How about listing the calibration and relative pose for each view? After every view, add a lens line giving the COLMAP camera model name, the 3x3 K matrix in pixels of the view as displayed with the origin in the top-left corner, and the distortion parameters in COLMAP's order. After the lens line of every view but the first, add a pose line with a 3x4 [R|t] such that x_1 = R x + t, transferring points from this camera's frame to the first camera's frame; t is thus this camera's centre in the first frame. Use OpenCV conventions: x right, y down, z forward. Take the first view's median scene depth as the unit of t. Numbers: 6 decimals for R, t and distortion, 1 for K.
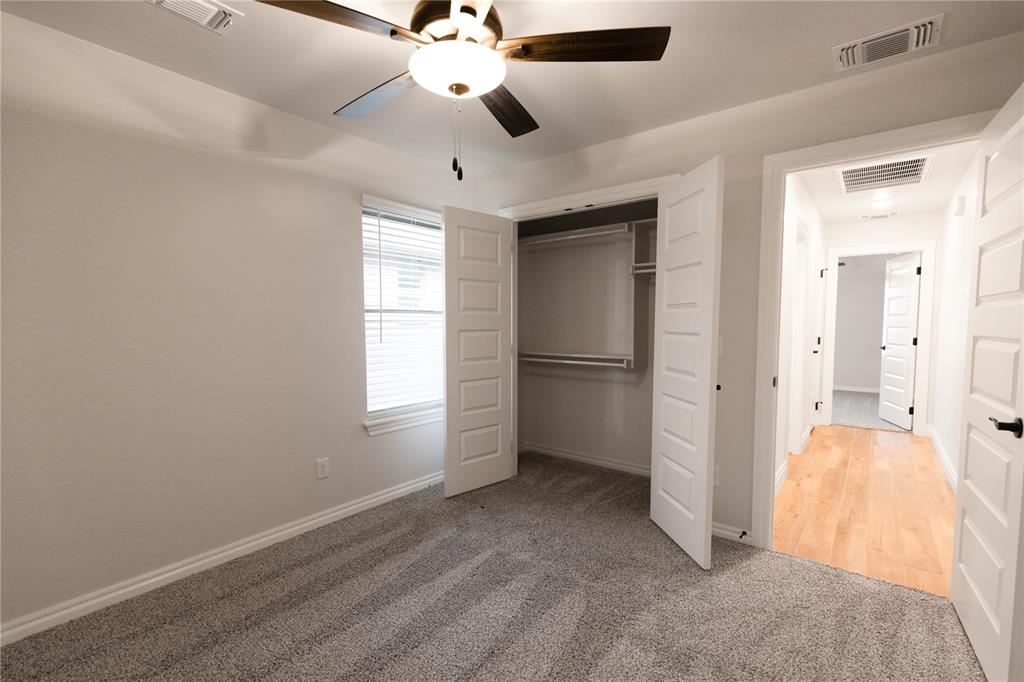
lens RADIAL K [[439.7, 0, 505.5], [0, 439.7, 348.3], [0, 0, 1]] dist [0.001553, 0.000026]
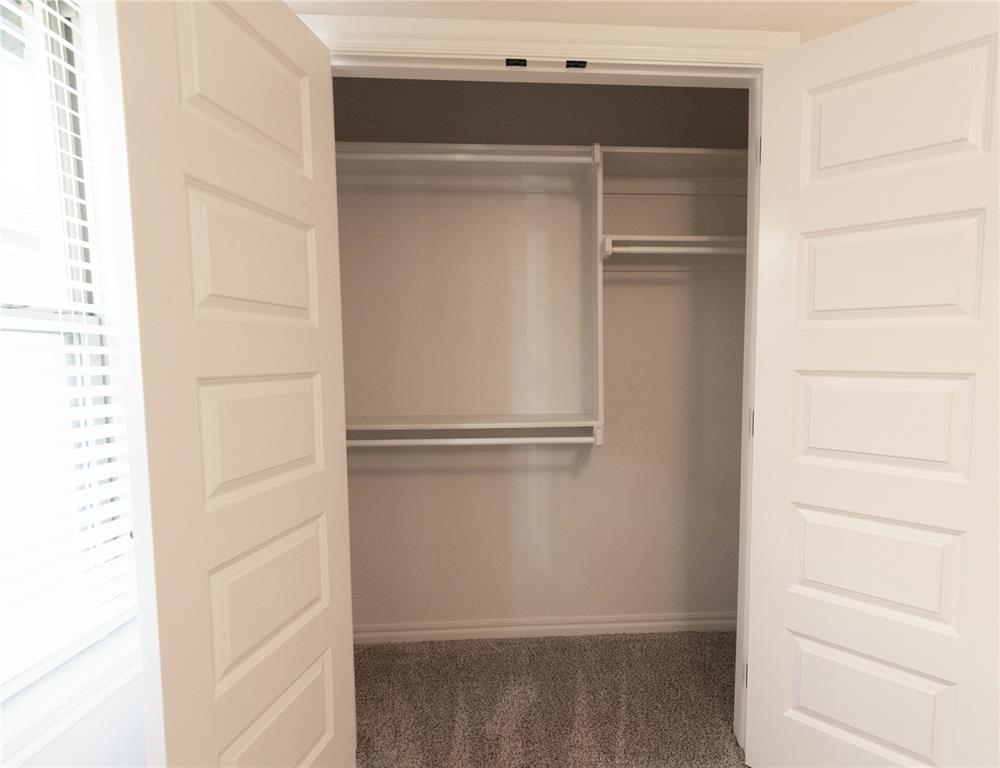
lens RADIAL K [[484.1, 0, 496.5], [0, 484.1, 393.0], [0, 0, 1]] dist [0.000587, -0.001269]
pose [[0.741470, -0.051779, 0.668986, -0.166577], [0.041870, 0.998646, 0.030888, -0.034606], [-0.669679, 0.005108, 0.742633, 0.663012]]
